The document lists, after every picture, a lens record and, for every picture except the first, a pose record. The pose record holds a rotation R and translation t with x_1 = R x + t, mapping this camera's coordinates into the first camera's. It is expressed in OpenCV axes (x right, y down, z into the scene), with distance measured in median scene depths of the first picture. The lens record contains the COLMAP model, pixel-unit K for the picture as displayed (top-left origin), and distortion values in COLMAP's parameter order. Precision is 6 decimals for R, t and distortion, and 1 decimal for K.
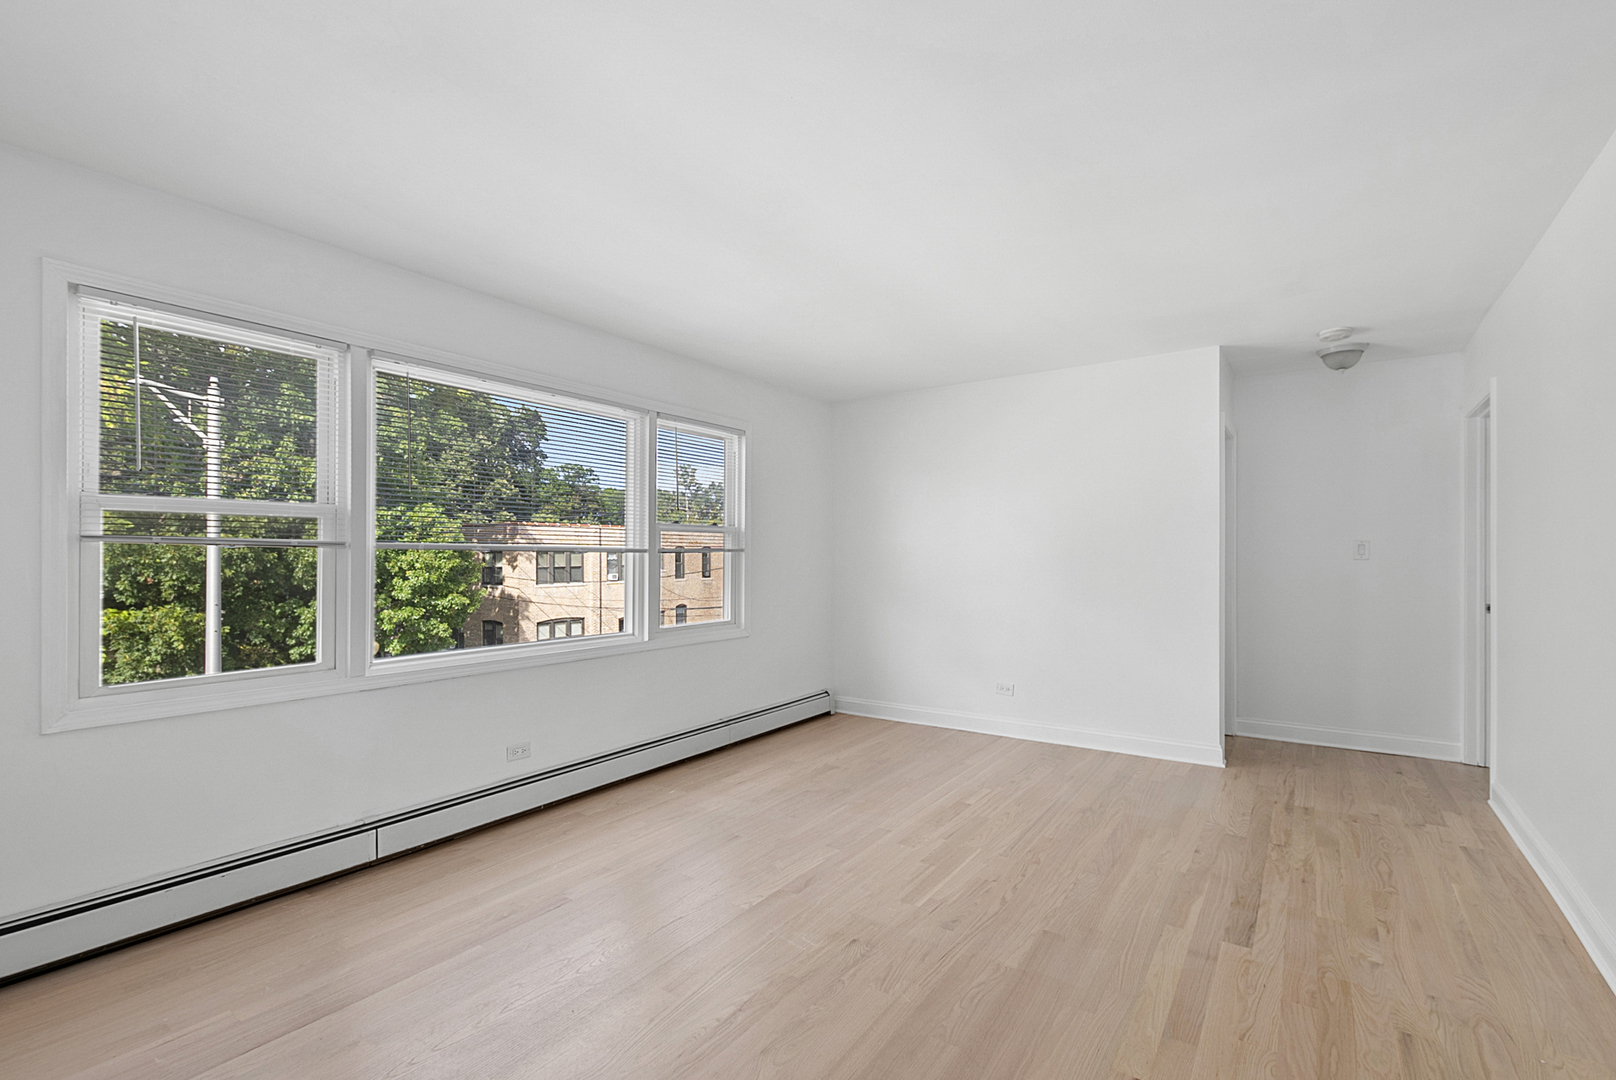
lens RADIAL K [[717.1, 0, 818.3], [0, 717.1, 548.2], [0, 0, 1]] dist [-0.000889, -0.000641]
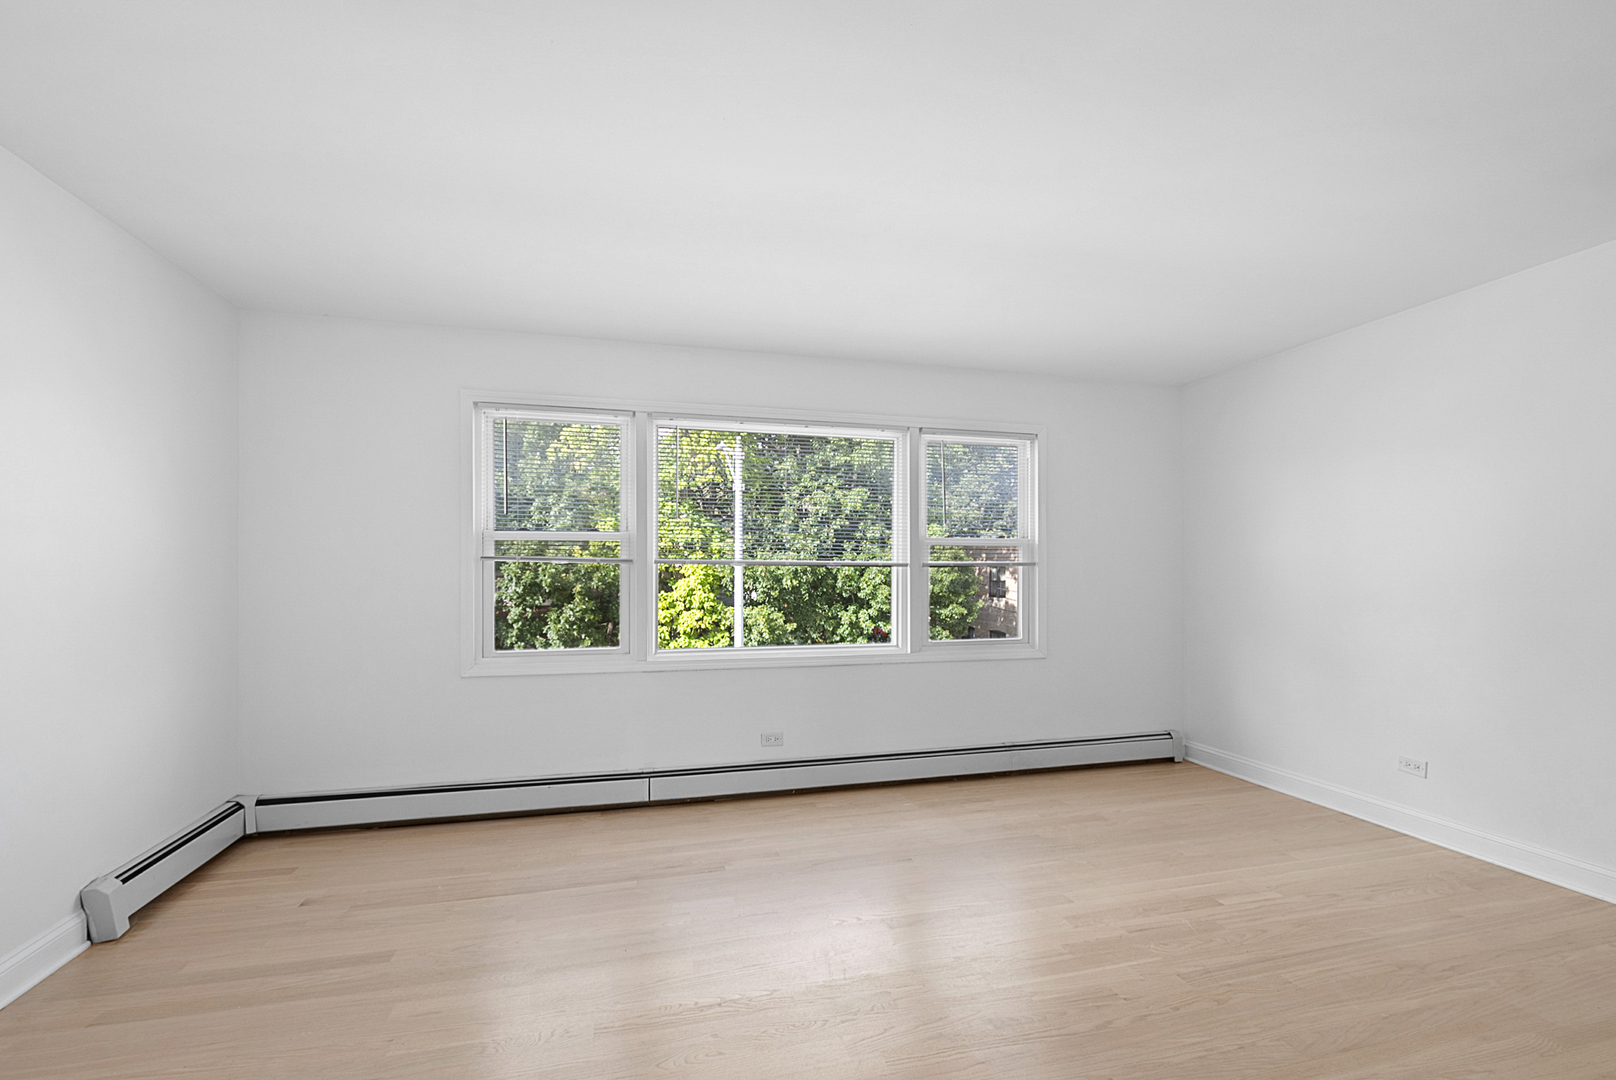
lens RADIAL K [[715.6, 0, 825.2], [0, 715.6, 554.8], [0, 0, 1]] dist [0.000769, -0.000322]
pose [[0.766308, -0.011656, -0.642368, 0.325245], [0.004546, 0.999909, -0.012719, 0.001468], [0.642457, 0.006827, 0.766291, 0.139667]]
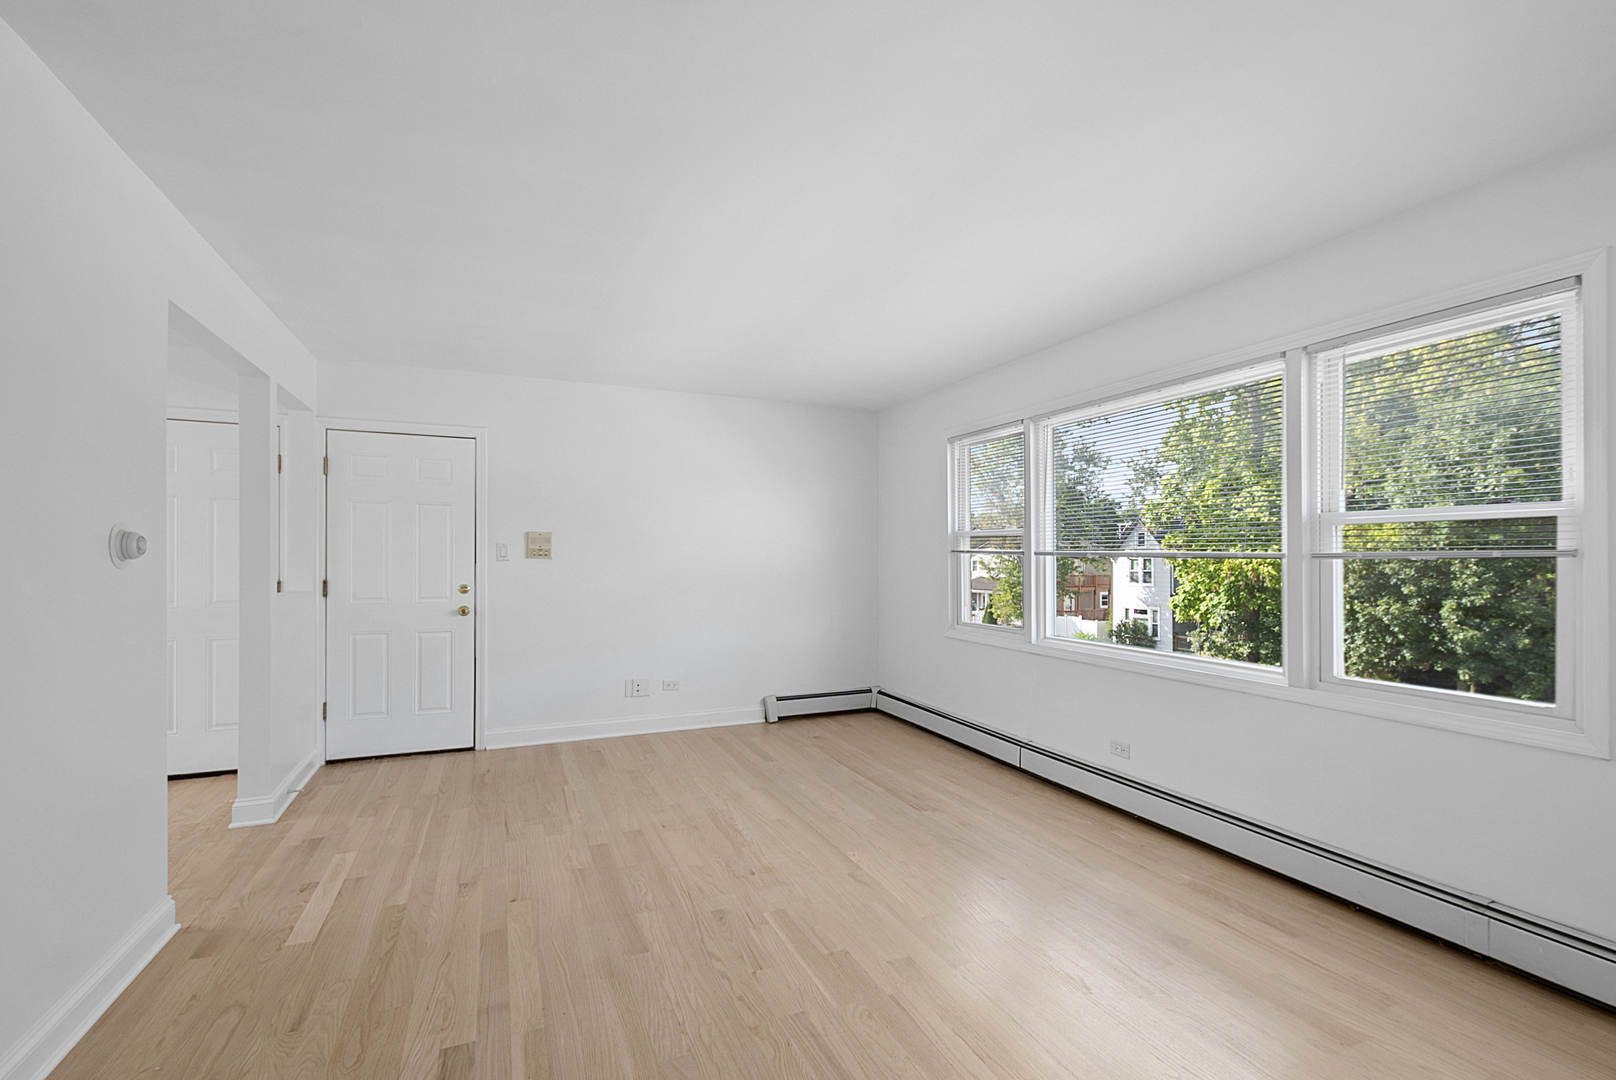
lens RADIAL K [[715.6, 0, 825.2], [0, 715.6, 554.8], [0, 0, 1]] dist [0.000769, -0.000322]
pose [[-0.511355, -0.002148, -0.859367, 0.582175], [0.004912, 0.999973, -0.005422, 0.002656], [0.859356, -0.006994, -0.511330, 0.966828]]
